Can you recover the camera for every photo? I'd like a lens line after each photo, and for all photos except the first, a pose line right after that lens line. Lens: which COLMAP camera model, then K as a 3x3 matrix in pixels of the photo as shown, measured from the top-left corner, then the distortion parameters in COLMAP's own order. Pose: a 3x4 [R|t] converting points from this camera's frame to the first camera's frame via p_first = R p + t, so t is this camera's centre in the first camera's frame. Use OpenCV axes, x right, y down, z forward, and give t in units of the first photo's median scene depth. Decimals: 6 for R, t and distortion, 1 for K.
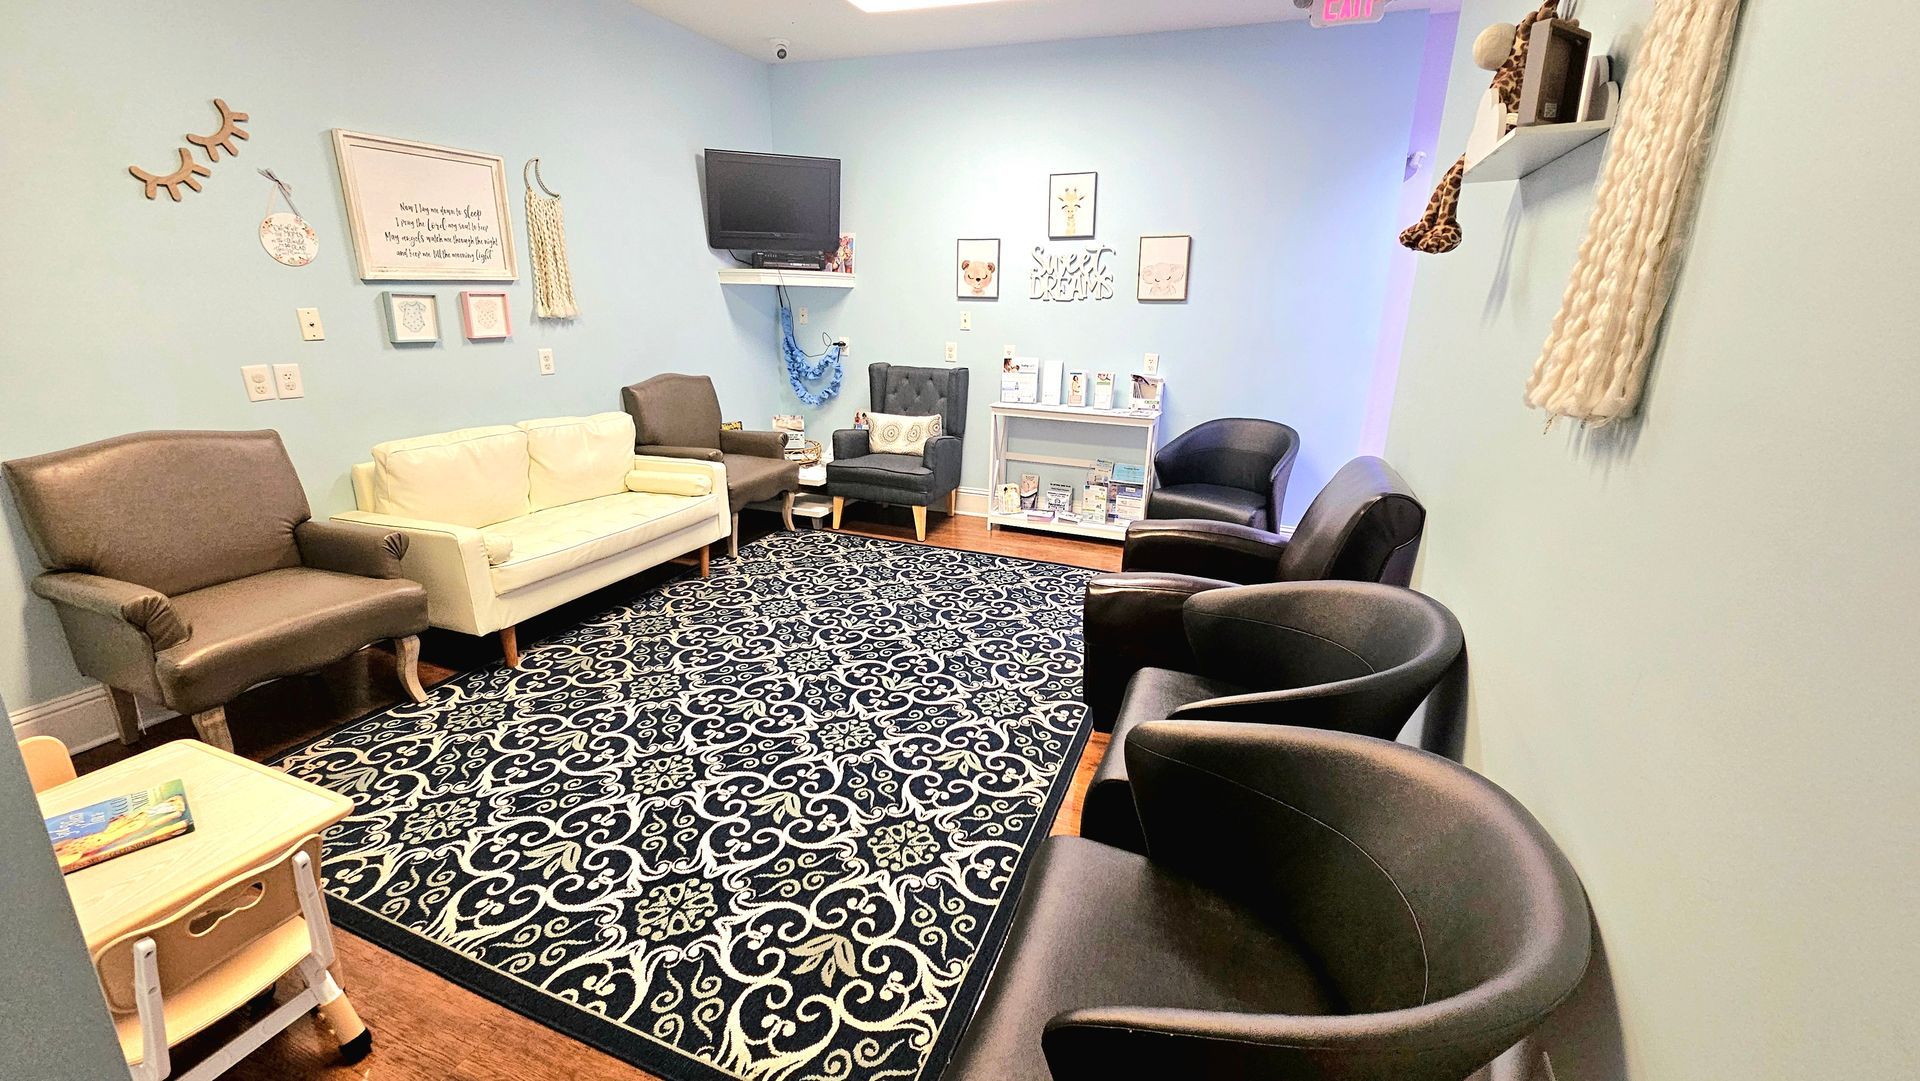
lens RADIAL K [[786.9, 0, 975.5], [0, 786.9, 529.0], [0, 0, 1]] dist [0.001627, 0.000615]
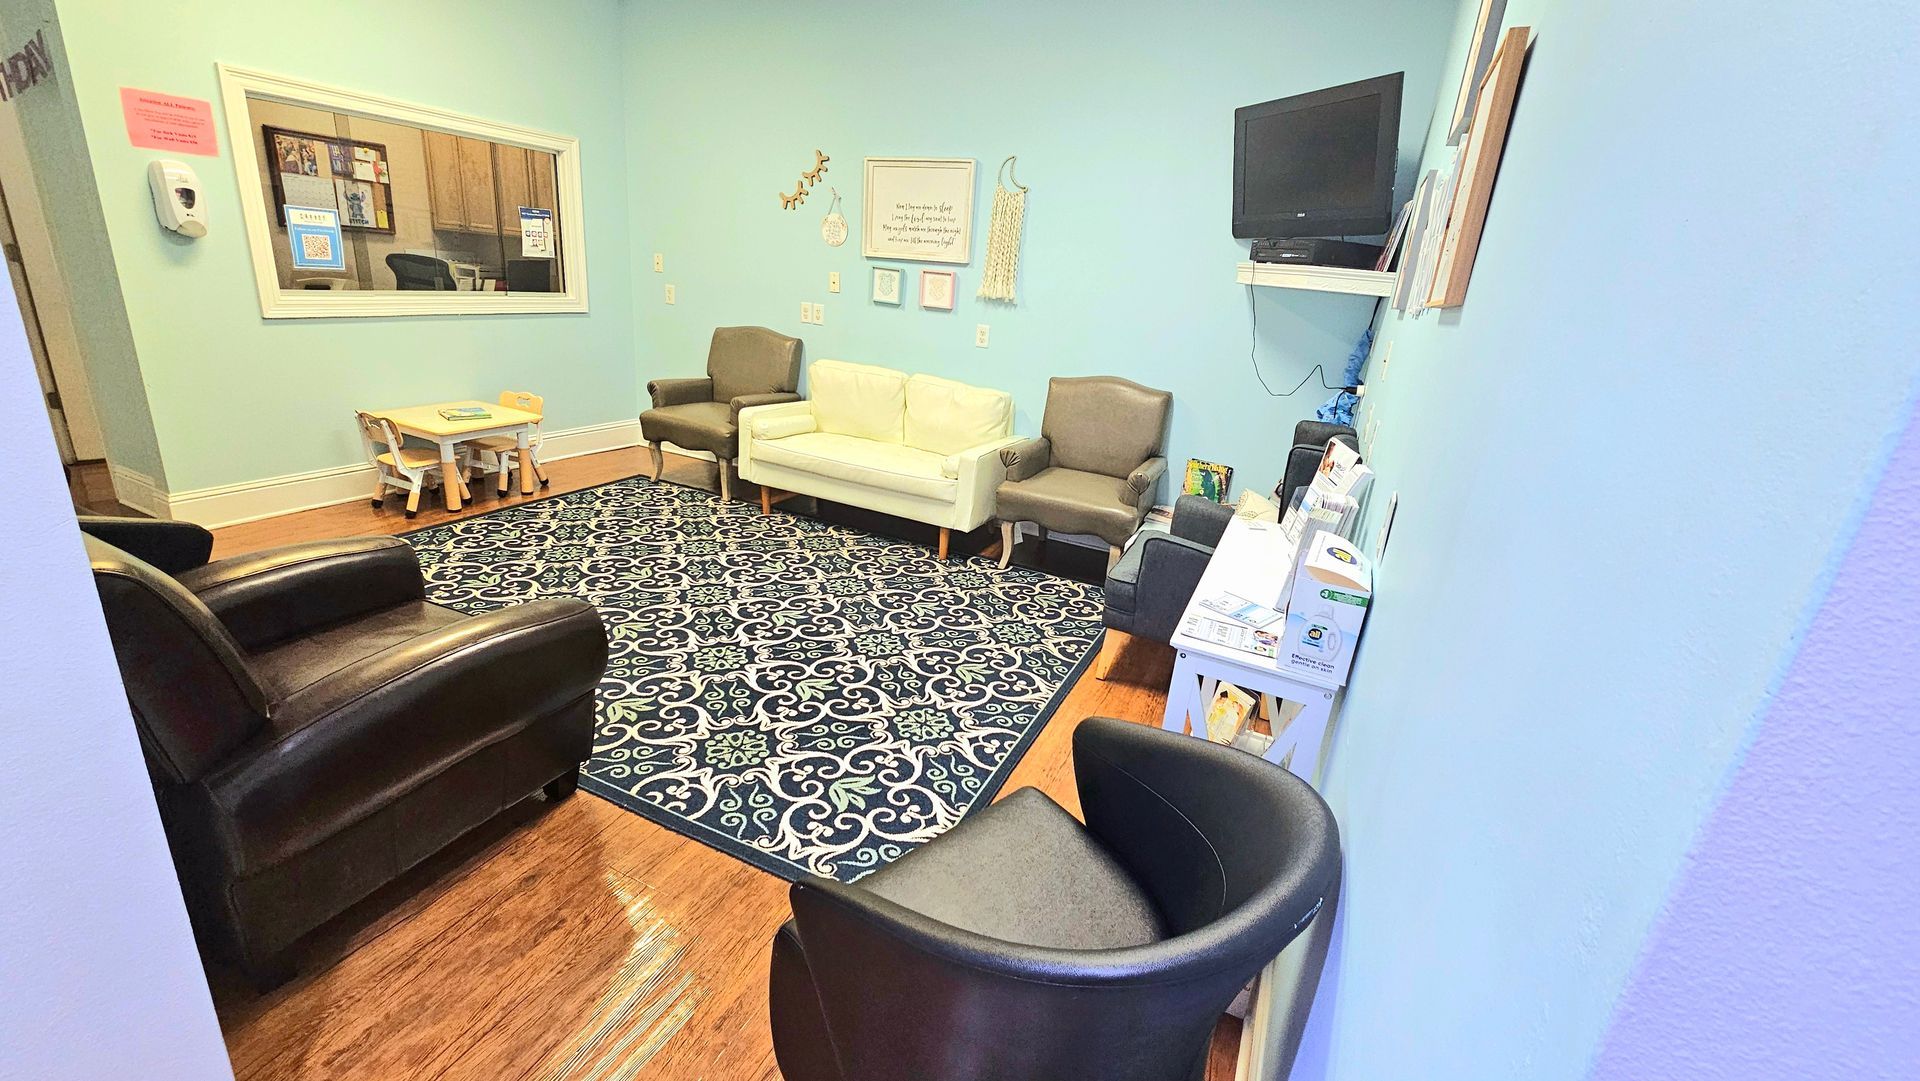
lens RADIAL K [[786.9, 0, 975.5], [0, 786.9, 529.0], [0, 0, 1]] dist [0.001627, 0.000615]
pose [[-0.062748, 0.277571, -0.958654, 0.707882], [-0.373359, 0.884273, 0.280473, -0.318591], [0.925563, 0.375521, 0.048147, 1.177650]]
